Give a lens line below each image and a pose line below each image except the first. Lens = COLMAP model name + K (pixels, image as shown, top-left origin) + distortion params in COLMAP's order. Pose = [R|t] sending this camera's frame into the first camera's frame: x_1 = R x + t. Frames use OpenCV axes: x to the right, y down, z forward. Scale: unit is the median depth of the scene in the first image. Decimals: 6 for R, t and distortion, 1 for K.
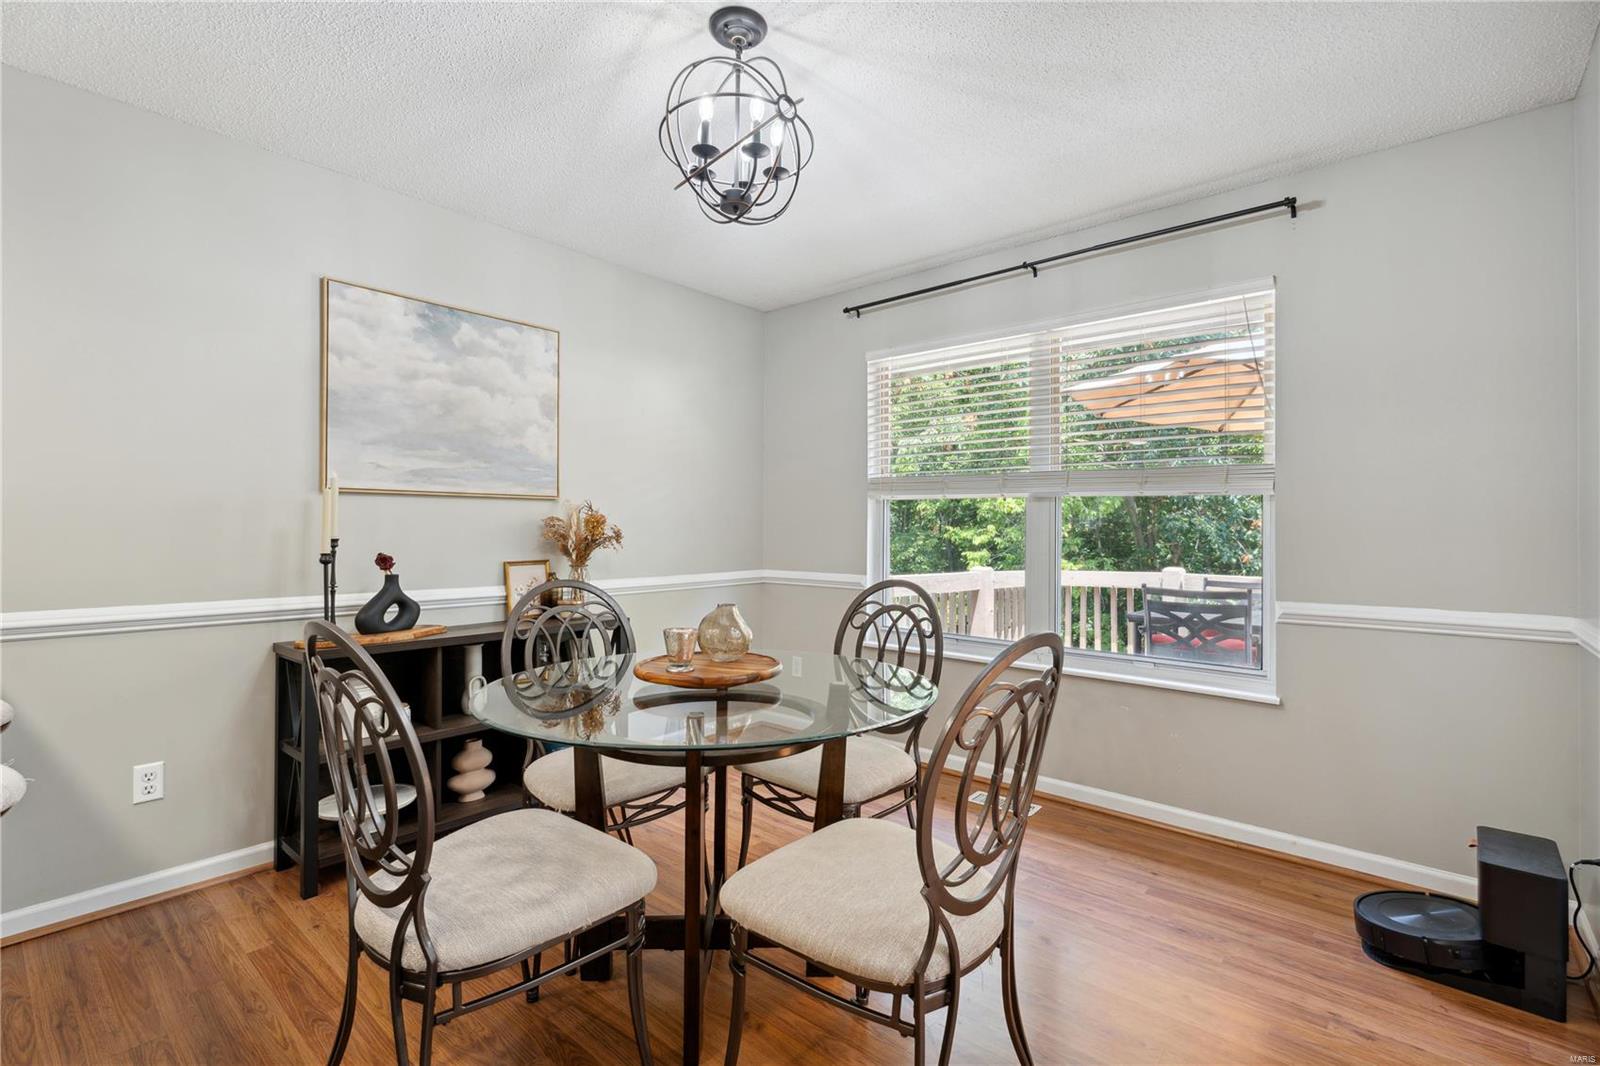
lens RADIAL K [[726.8, 0, 800.0], [0, 726.8, 533.0], [0, 0, 1]] dist [0.000195, -0.000140]
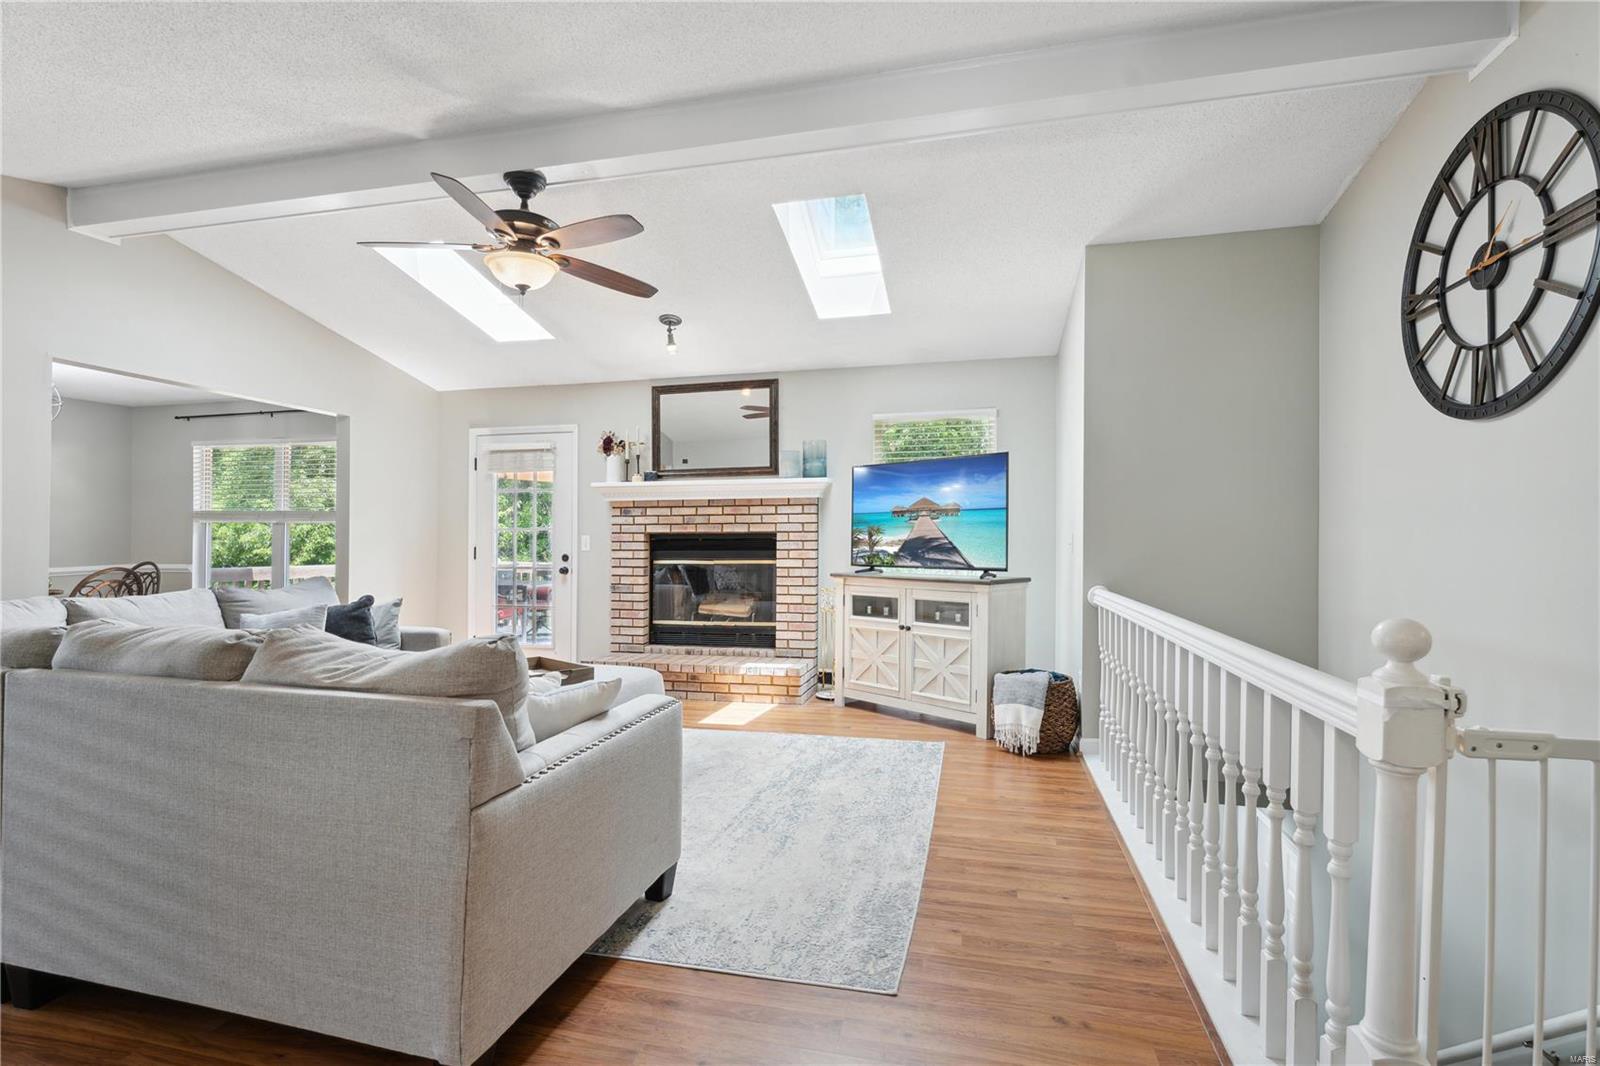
lens RADIAL K [[743.3, 0, 804.6], [0, 743.3, 517.5], [0, 0, 1]] dist [0.001511, 0.000592]
pose [[0.894268, -0.002867, 0.447523, 0.802107], [0.014152, 0.999661, -0.021875, 0.004755], [-0.447308, 0.025895, 0.894005, -1.729987]]
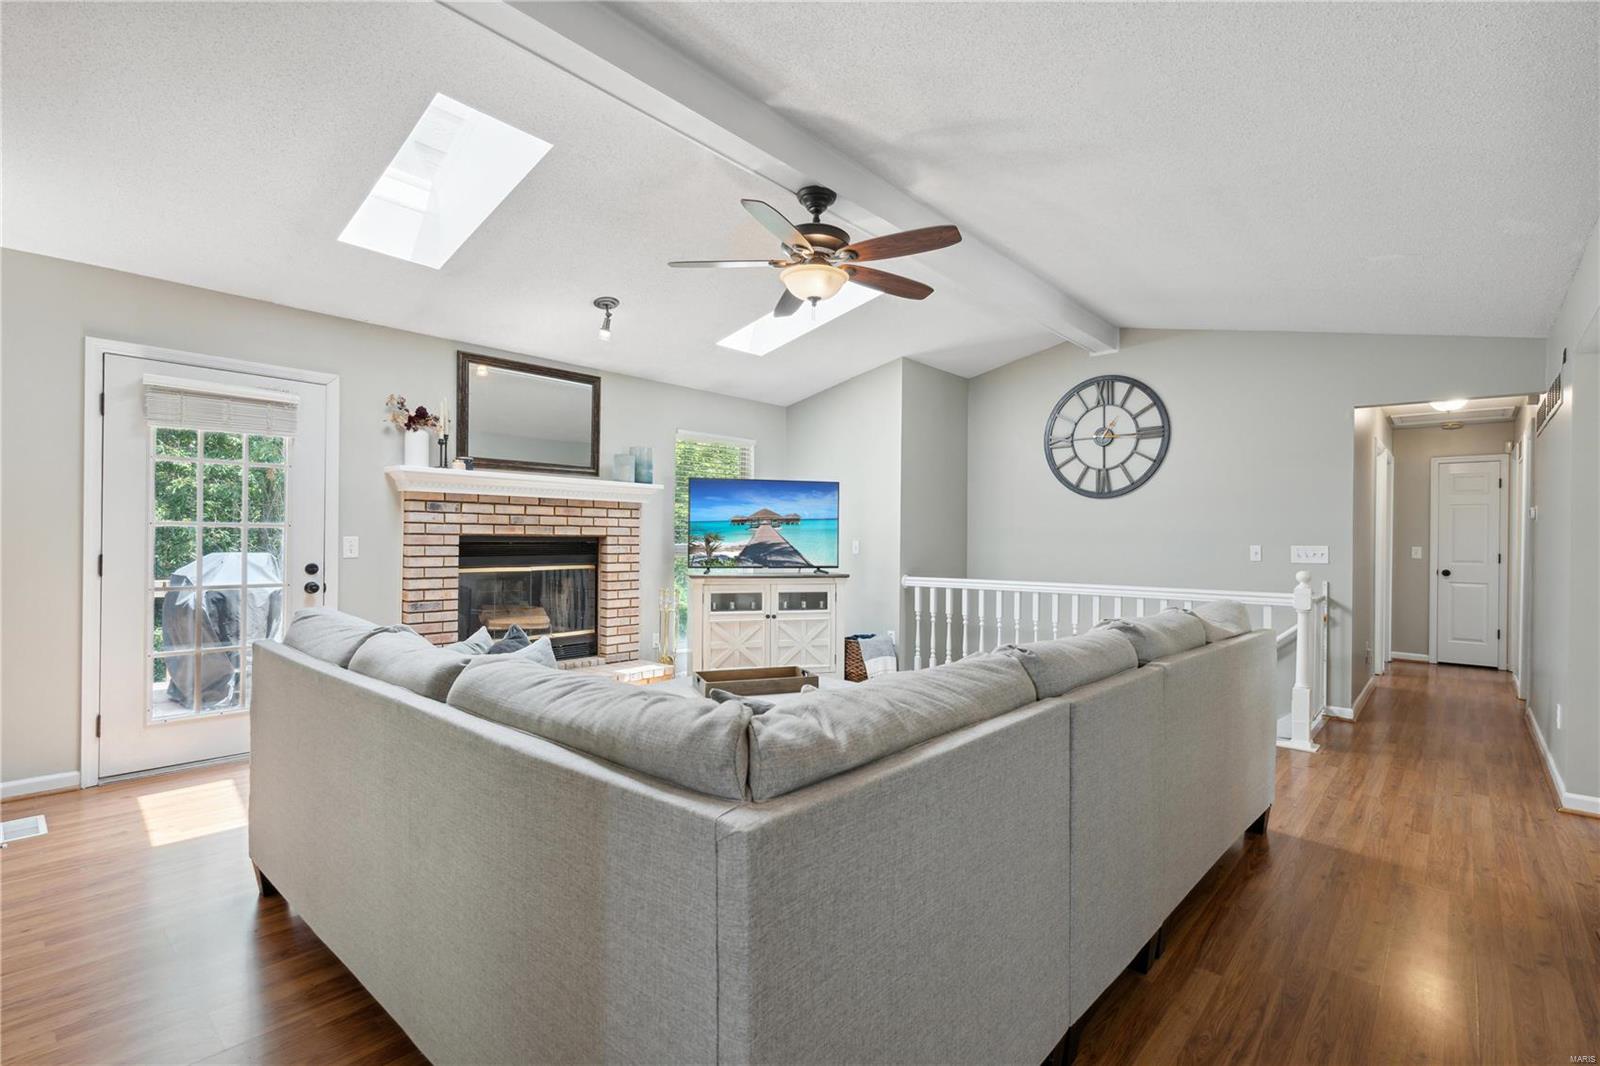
lens RADIAL K [[739.3, 0, 800.0], [0, 739.3, 533.0], [0, 0, 1]] dist [0.000769, 0.000170]
pose [[0.029542, -0.002061, 0.999561, -0.252481], [-0.008411, 0.999962, 0.002310, -0.016270], [-0.999528, -0.008476, 0.029524, -0.518084]]
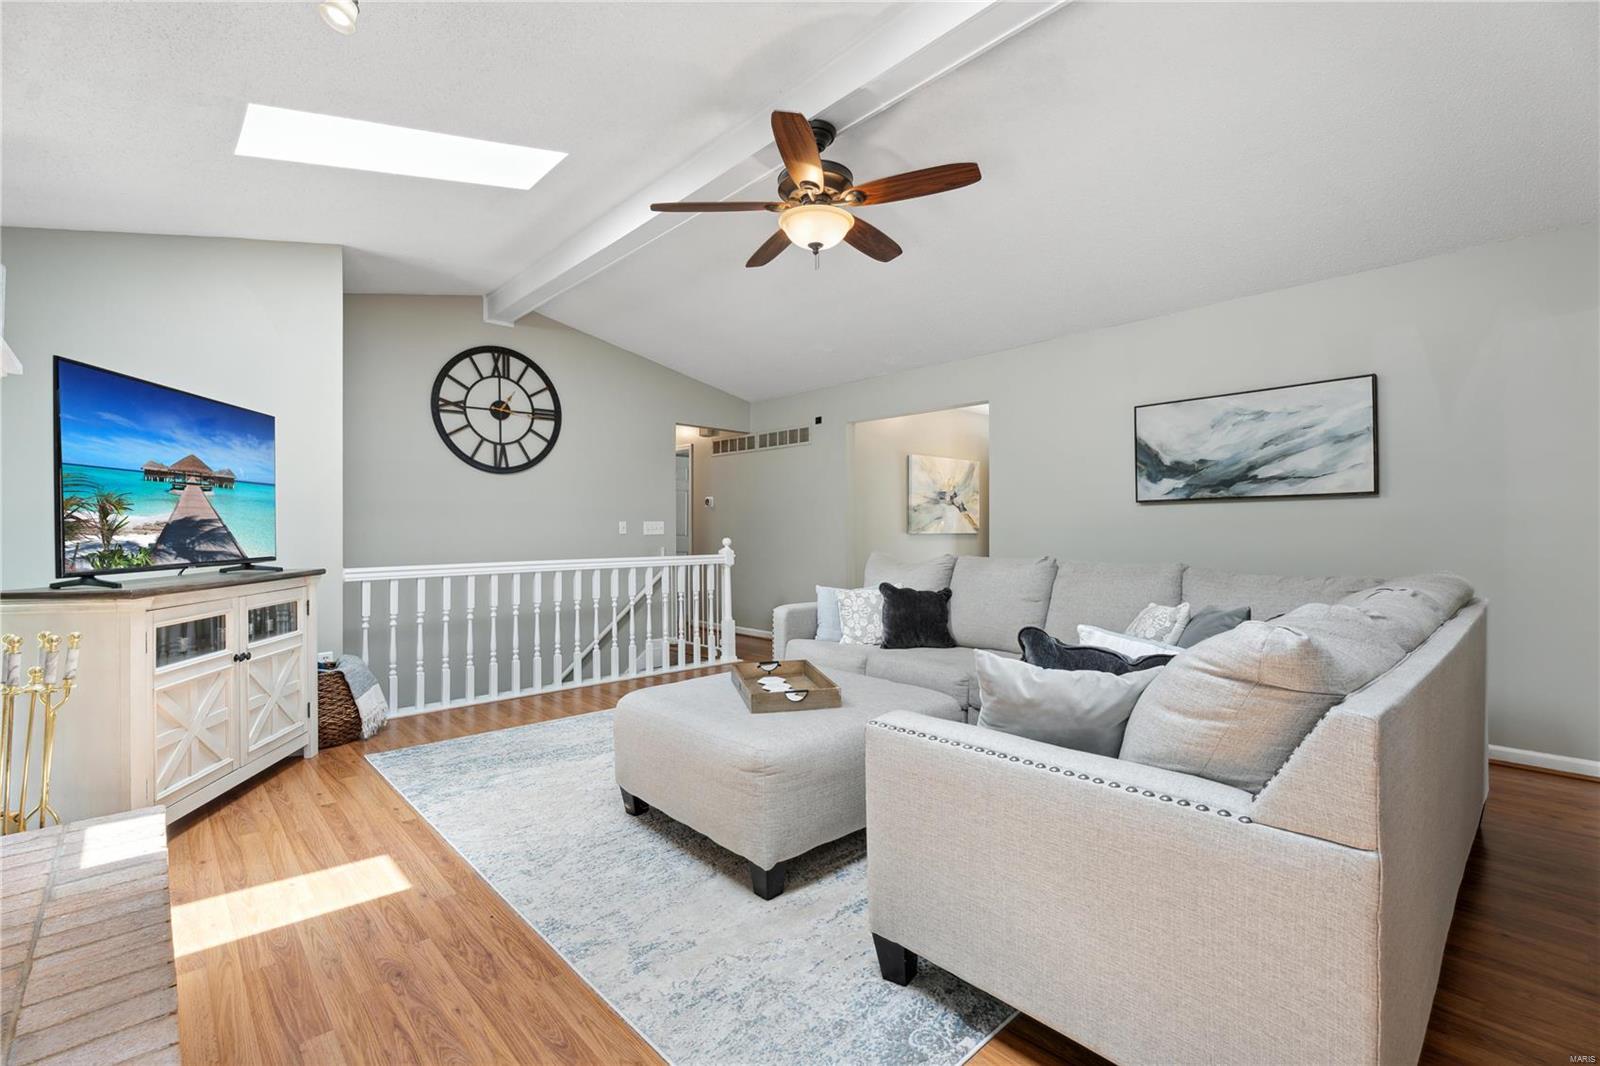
lens RADIAL K [[712.1, 0, 803.9], [0, 712.1, 517.3], [0, 0, 1]] dist [-0.000569, -0.010113]
pose [[-0.992238, -0.006392, 0.124187, 0.810649], [-0.008438, 0.999837, -0.015955, 0.026212], [-0.124065, -0.016879, -0.992131, 0.513699]]
